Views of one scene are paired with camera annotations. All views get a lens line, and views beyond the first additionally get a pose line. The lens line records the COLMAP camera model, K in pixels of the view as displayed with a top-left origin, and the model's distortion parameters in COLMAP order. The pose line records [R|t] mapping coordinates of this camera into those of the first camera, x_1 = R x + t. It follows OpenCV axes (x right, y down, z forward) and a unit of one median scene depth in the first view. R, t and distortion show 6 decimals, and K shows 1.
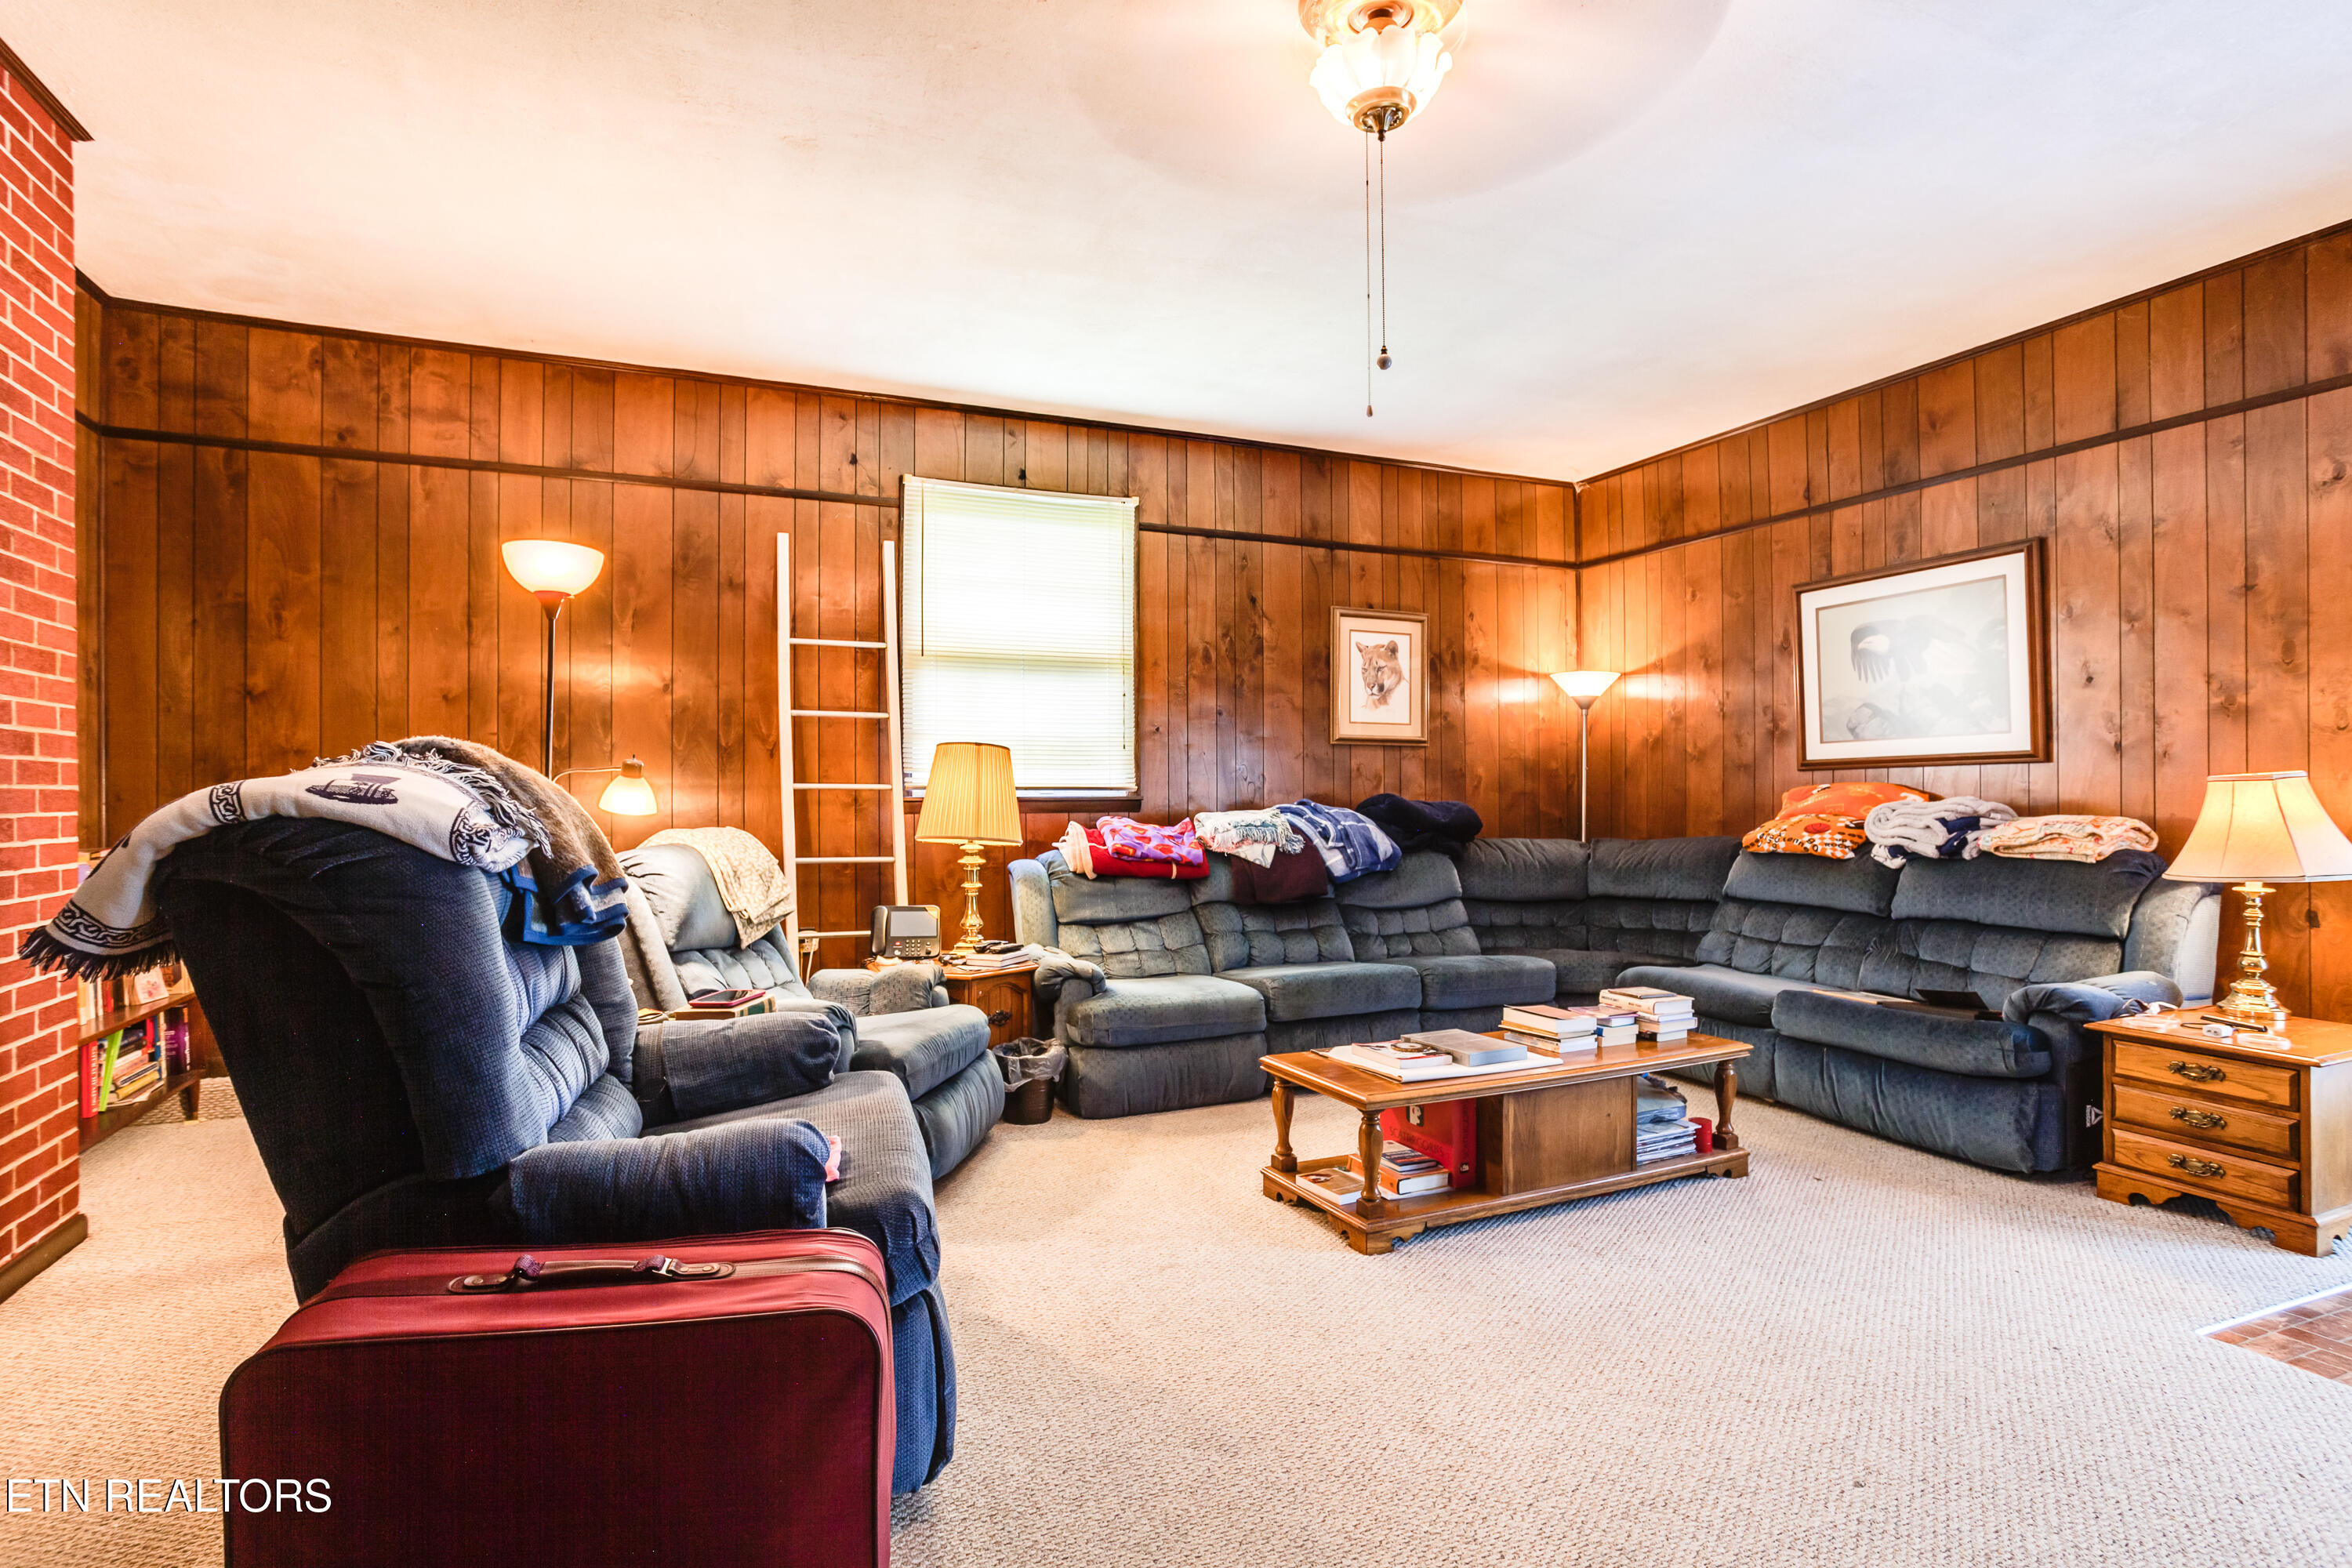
lens RADIAL K [[1143.4, 0, 1176.0], [0, 1143.4, 784.0], [0, 0, 1]] dist [-0.060230, 0.034763]
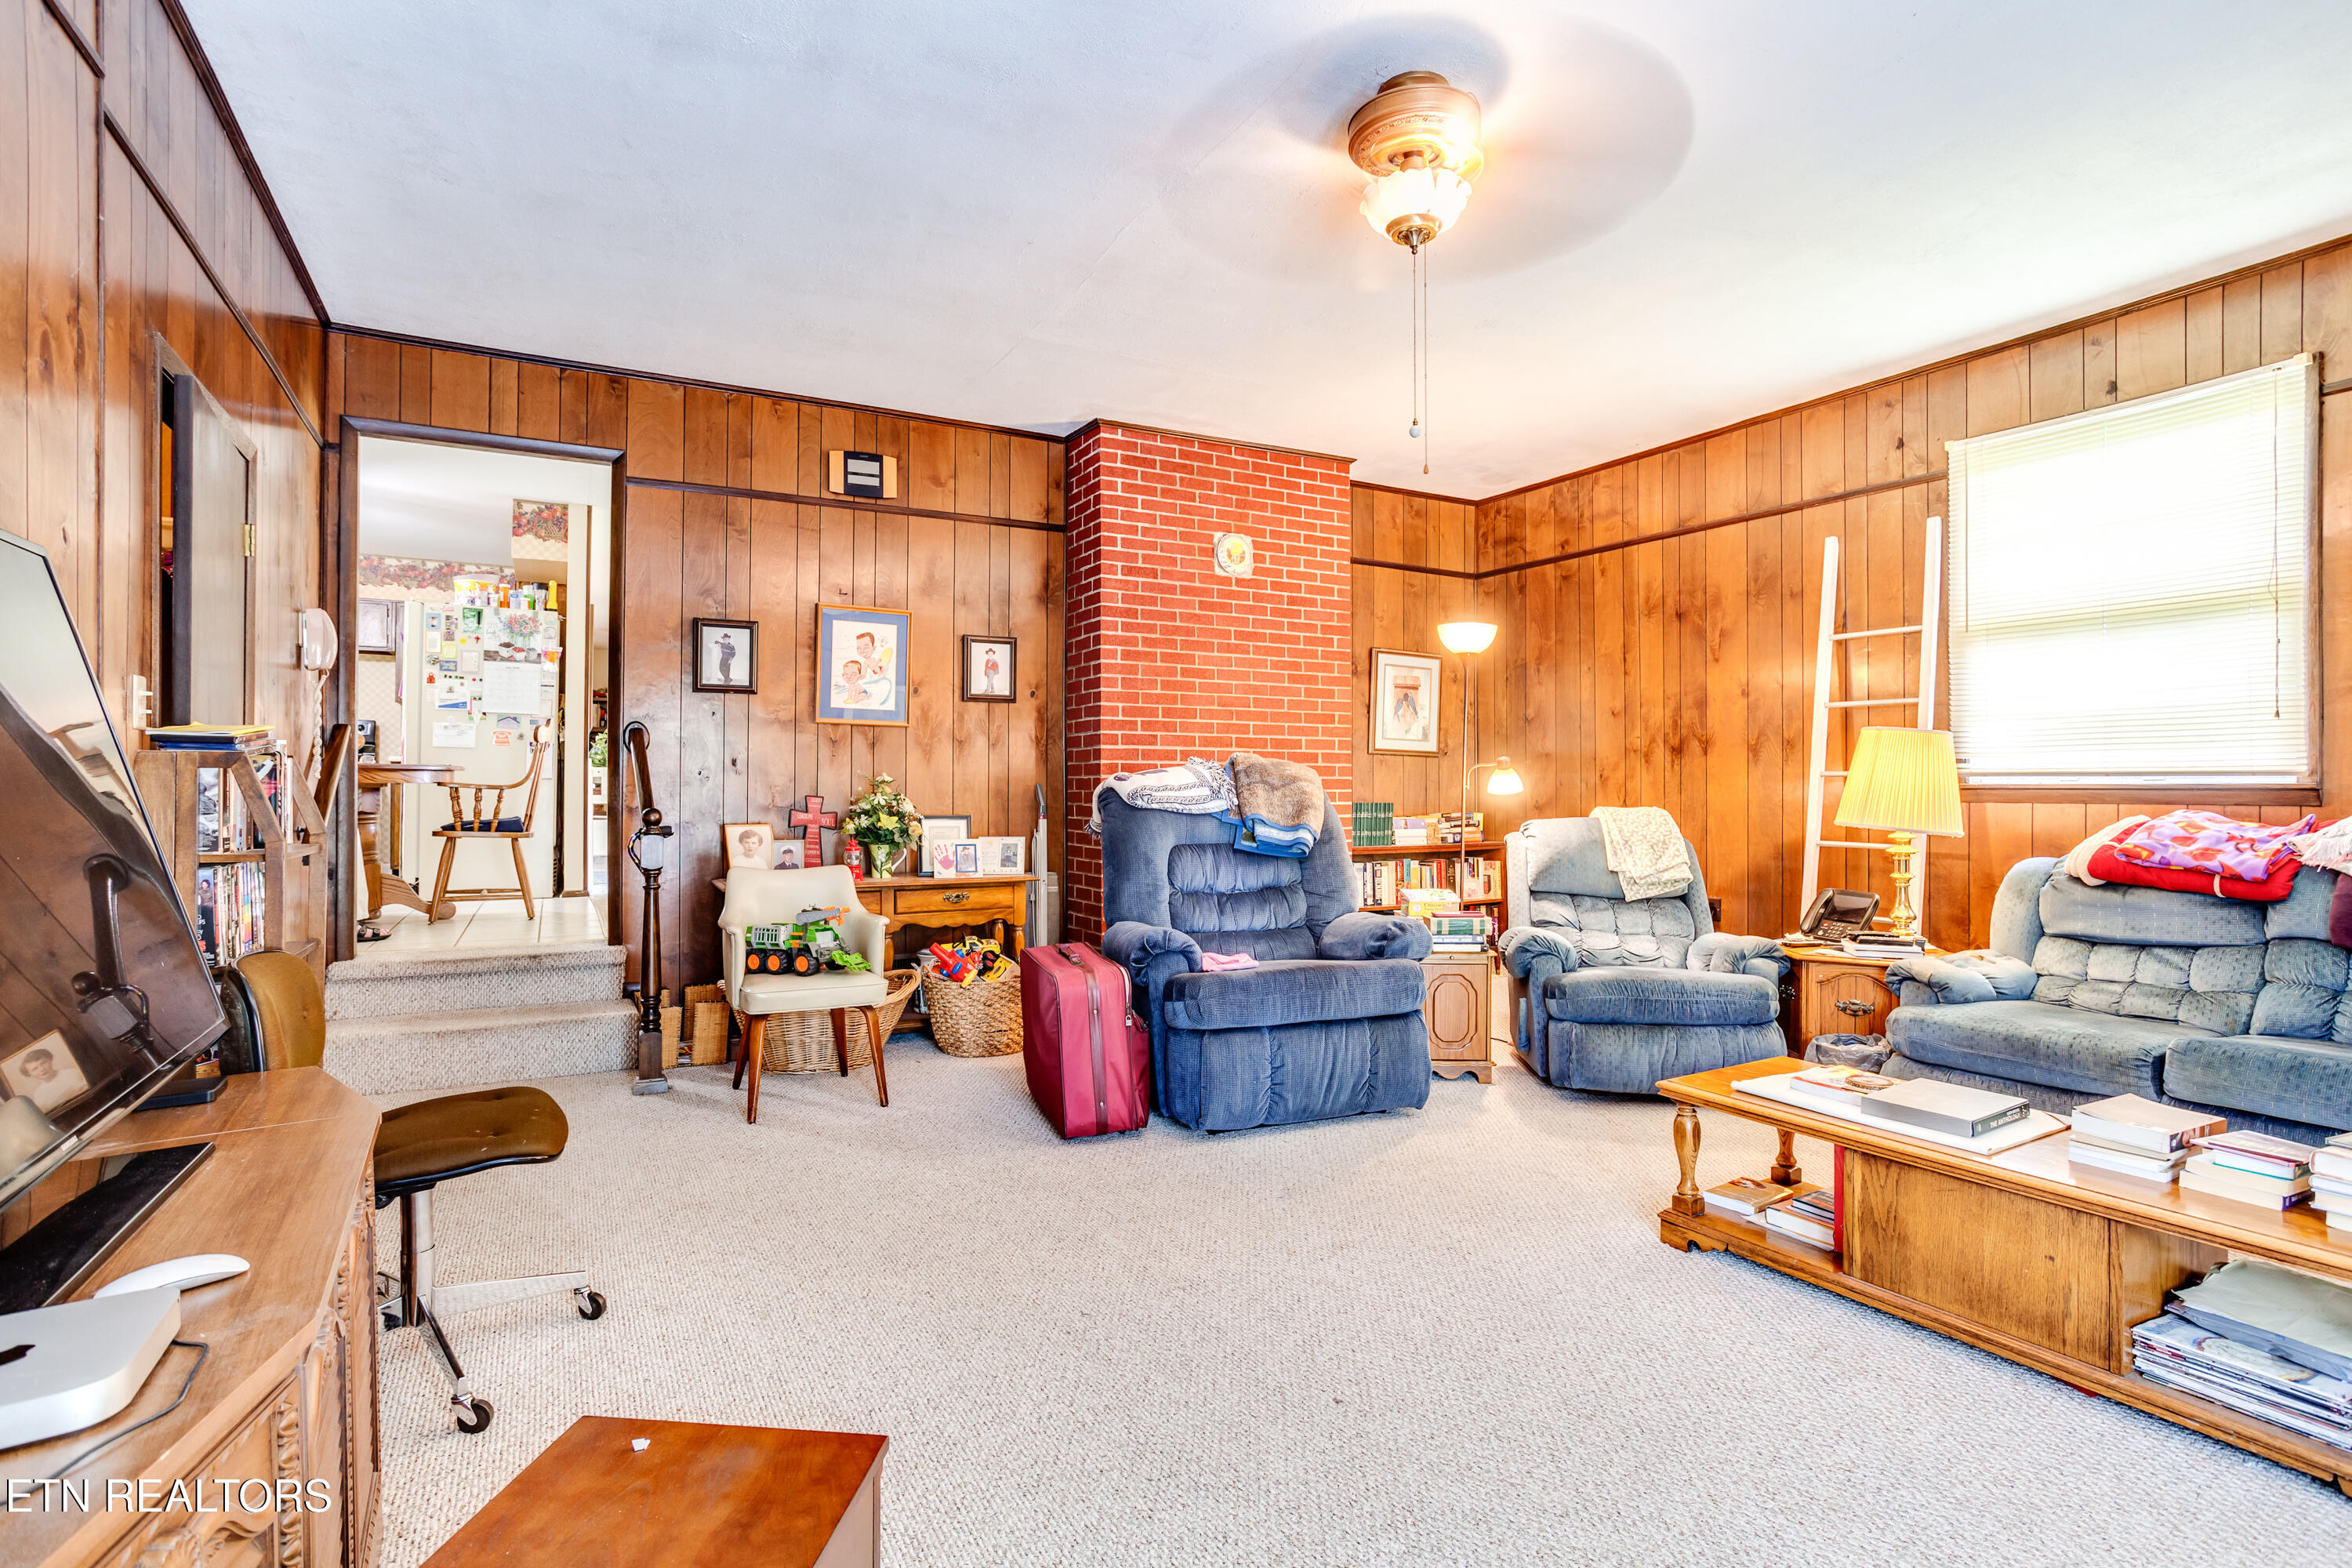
lens RADIAL K [[1143.4, 0, 1176.0], [0, 1143.4, 784.0], [0, 0, 1]] dist [-0.060230, 0.034763]
pose [[0.114589, 0.000259, -0.993413, 0.637561], [0.012457, 0.999921, 0.001698, 0.001759], [0.993335, -0.012570, 0.114577, 0.264587]]
